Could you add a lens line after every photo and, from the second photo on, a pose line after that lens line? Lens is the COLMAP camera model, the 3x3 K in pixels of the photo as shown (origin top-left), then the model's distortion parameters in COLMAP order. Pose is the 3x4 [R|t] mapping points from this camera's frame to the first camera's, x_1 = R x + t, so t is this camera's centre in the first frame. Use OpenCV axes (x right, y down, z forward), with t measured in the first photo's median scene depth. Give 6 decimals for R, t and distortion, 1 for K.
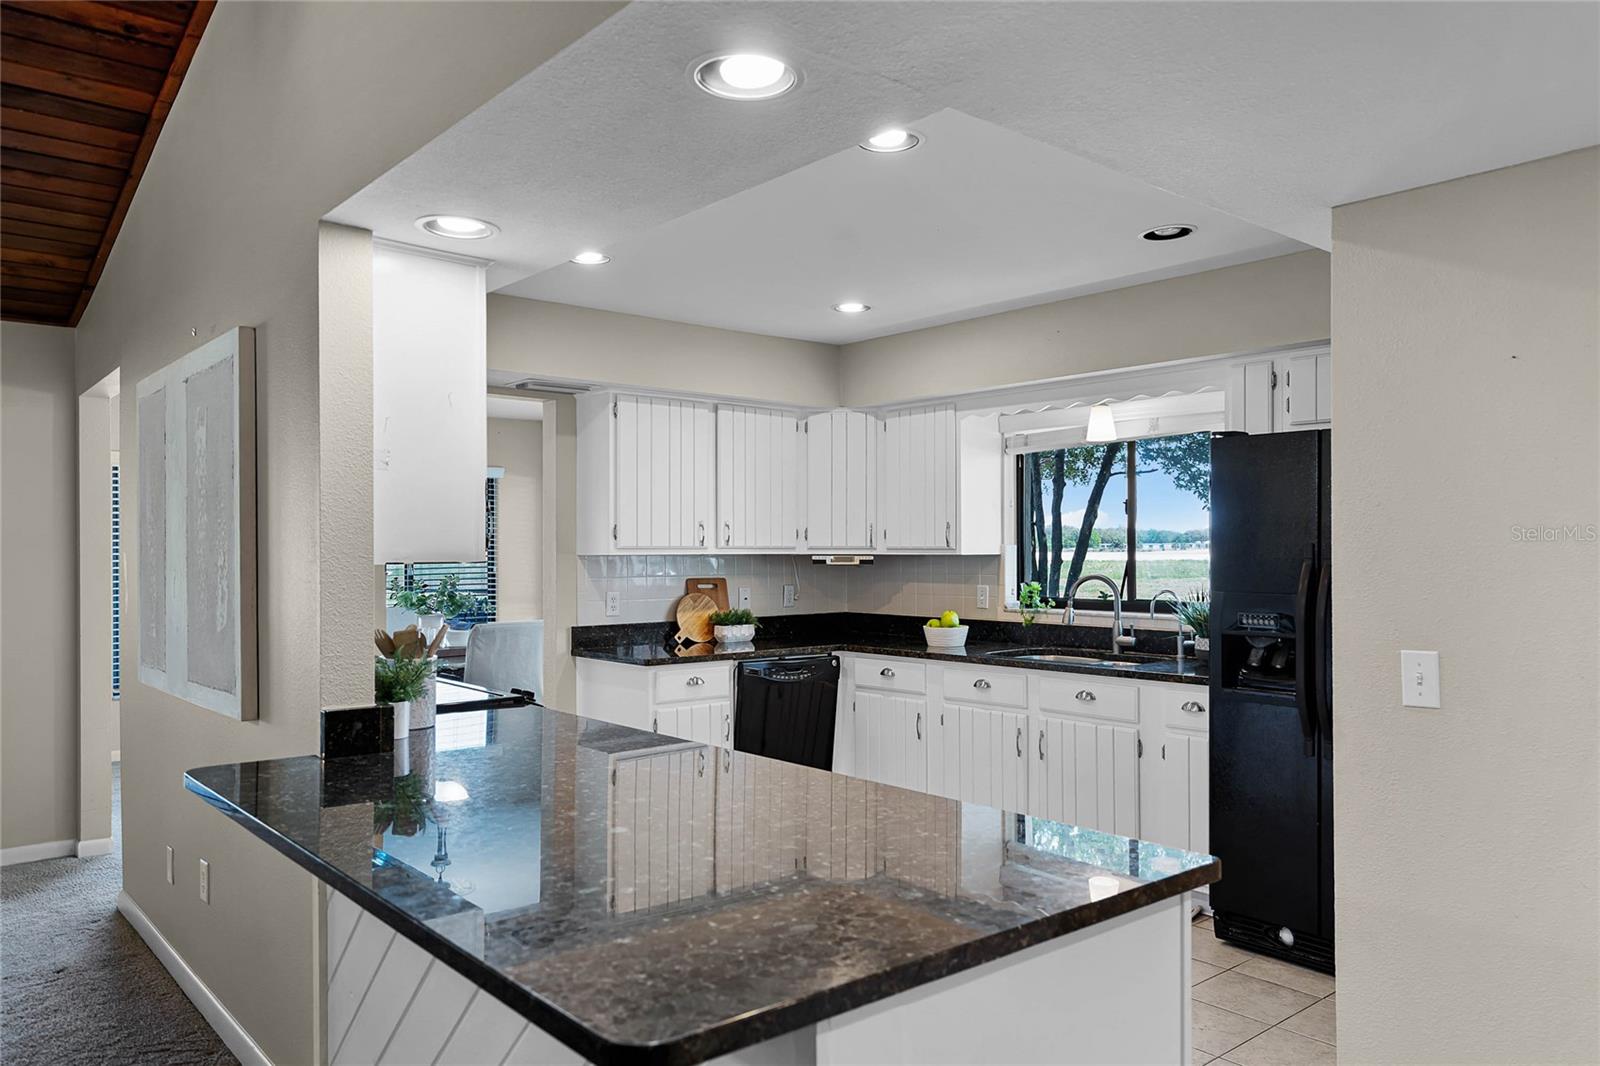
lens RADIAL K [[1111.8, 0, 799.8], [0, 1111.8, 538.5], [0, 0, 1]] dist [0.053794, -0.004200]
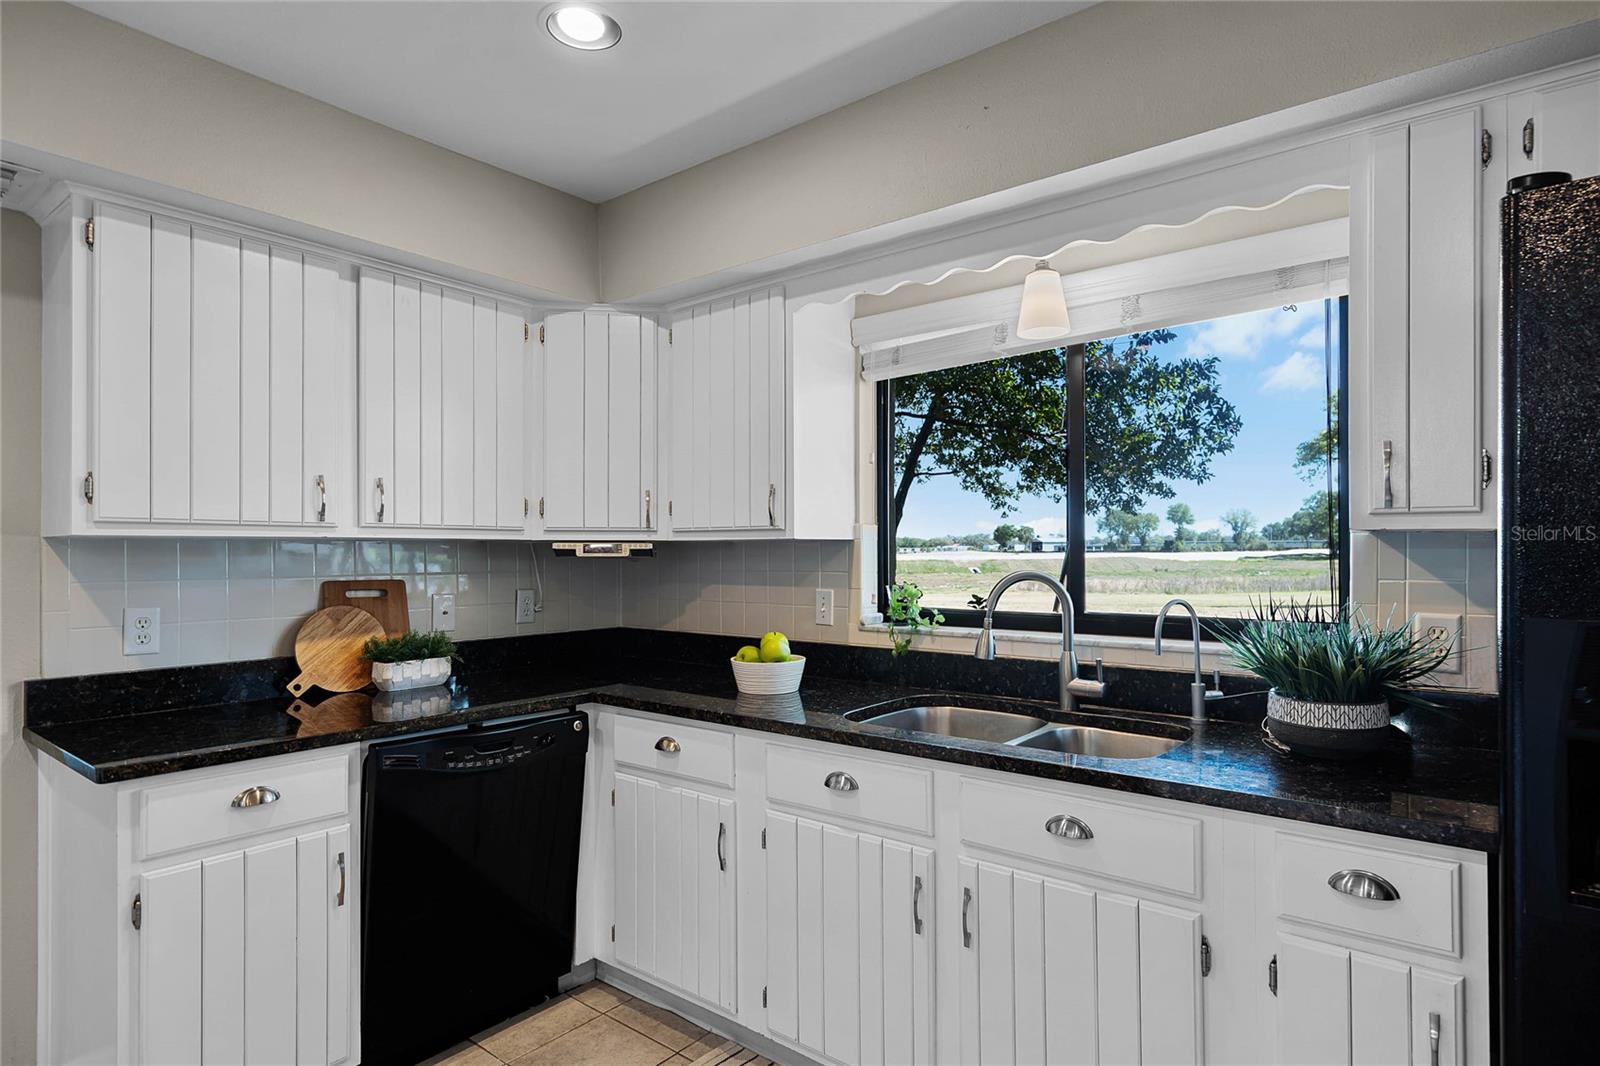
lens RADIAL K [[875.3, 0, 799.2], [0, 875.3, 542.1], [0, 0, 1]] dist [0.003536, 0.000506]
pose [[0.983129, 0.001077, 0.182911, 0.061190], [-0.000713, 0.999998, -0.002057, 0.017135], [-0.182913, 0.001892, 0.983127, 0.532641]]
